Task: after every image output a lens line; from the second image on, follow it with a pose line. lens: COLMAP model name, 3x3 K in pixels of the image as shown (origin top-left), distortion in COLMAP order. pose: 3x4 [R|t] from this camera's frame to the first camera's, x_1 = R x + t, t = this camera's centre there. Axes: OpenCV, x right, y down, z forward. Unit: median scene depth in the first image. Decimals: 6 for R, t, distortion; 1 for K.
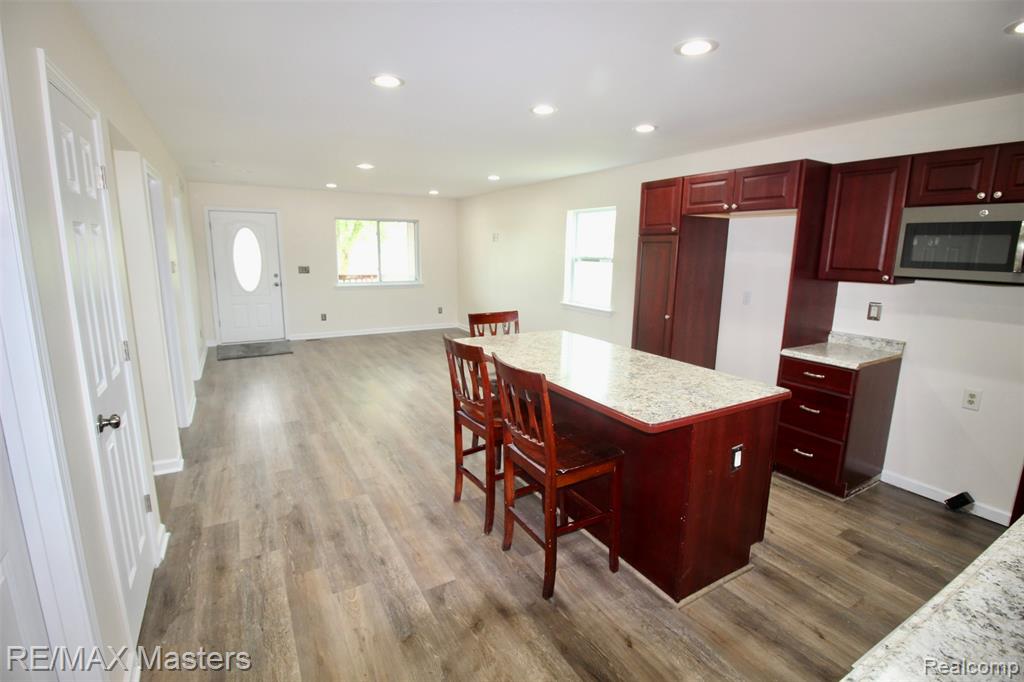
lens RADIAL K [[473.8, 0, 512.0], [0, 473.8, 341.0], [0, 0, 1]] dist [-0.002579, -0.016902]
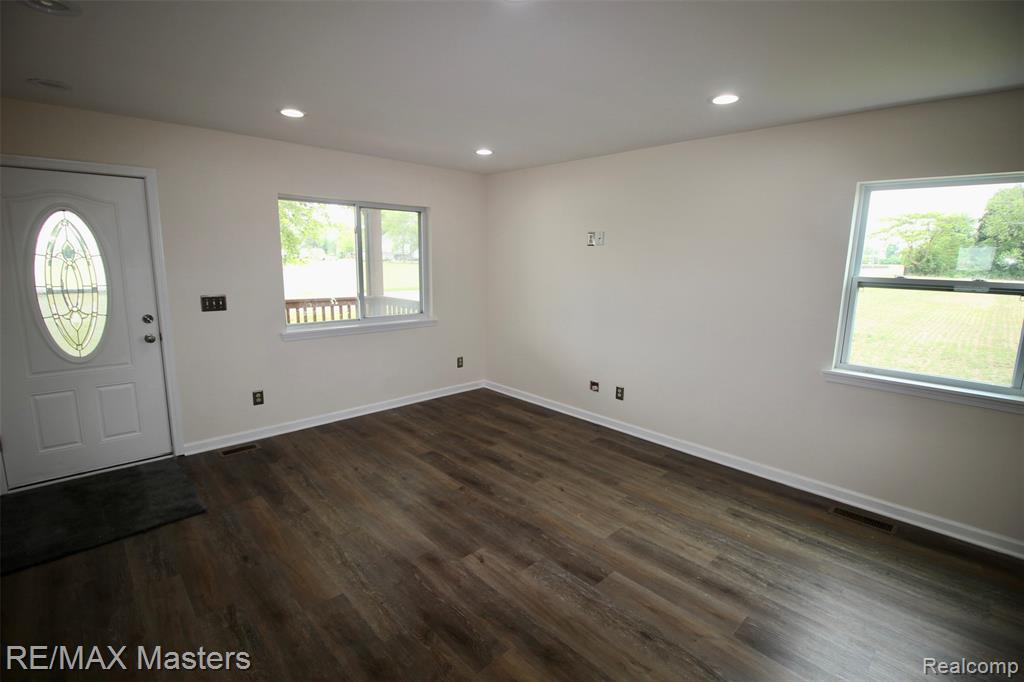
lens RADIAL K [[473.8, 0, 512.0], [0, 473.8, 341.0], [0, 0, 1]] dist [-0.002579, -0.016902]
pose [[0.972091, -0.032959, 0.232279, -0.254501], [0.034277, 0.999411, -0.001641, -0.099539], [-0.232088, 0.009557, 0.972648, 0.463811]]
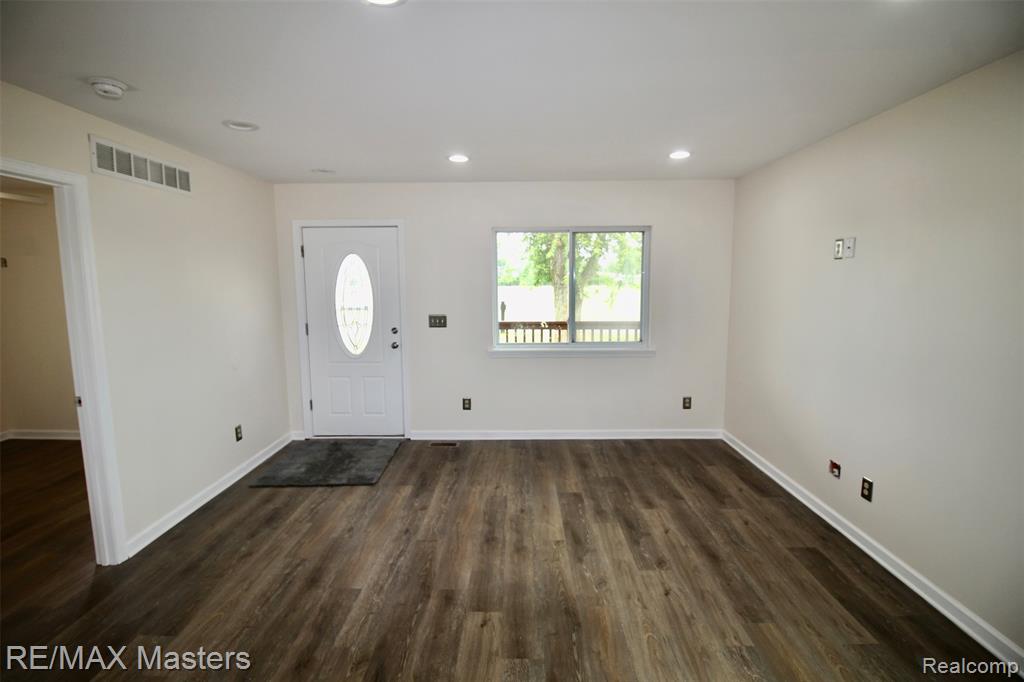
lens RADIAL K [[473.8, 0, 512.0], [0, 473.8, 341.0], [0, 0, 1]] dist [-0.002579, -0.016902]
pose [[0.857910, 0.051906, -0.511172, -0.063508], [-0.080612, 0.996161, -0.034140, -0.111005], [0.507437, 0.070495, 0.858800, 0.534834]]
